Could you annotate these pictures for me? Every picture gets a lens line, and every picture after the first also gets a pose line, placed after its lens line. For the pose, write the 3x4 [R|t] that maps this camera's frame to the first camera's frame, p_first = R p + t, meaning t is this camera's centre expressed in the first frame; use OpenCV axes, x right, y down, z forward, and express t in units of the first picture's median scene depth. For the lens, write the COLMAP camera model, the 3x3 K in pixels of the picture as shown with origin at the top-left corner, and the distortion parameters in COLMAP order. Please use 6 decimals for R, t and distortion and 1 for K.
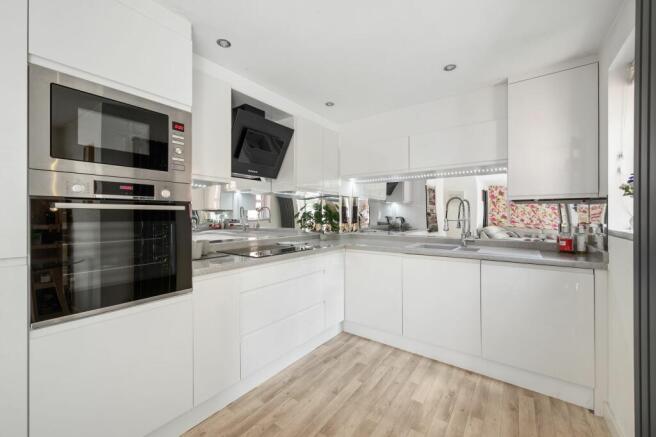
lens RADIAL K [[262.8, 0, 329.7], [0, 262.8, 216.3], [0, 0, 1]] dist [-0.001764, -0.000120]
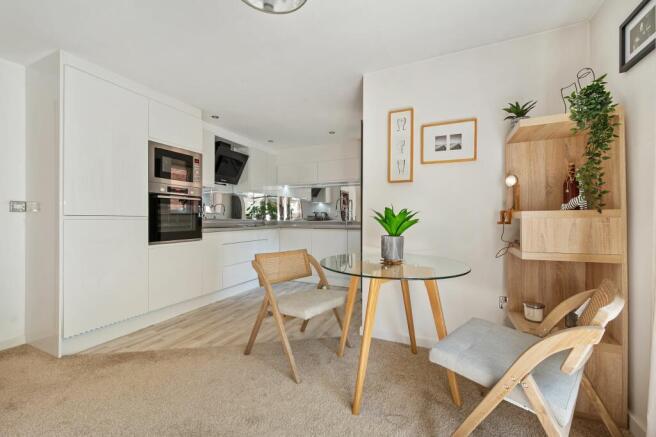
lens RADIAL K [[256.7, 0, 339.9], [0, 256.7, 212.0], [0, 0, 1]] dist [-0.000619, 0.000009]
pose [[0.965958, 0.007616, 0.258587, 0.002216], [-0.001455, 0.999711, -0.024010, 0.055487], [-0.258695, 0.022816, 0.965690, -0.615837]]
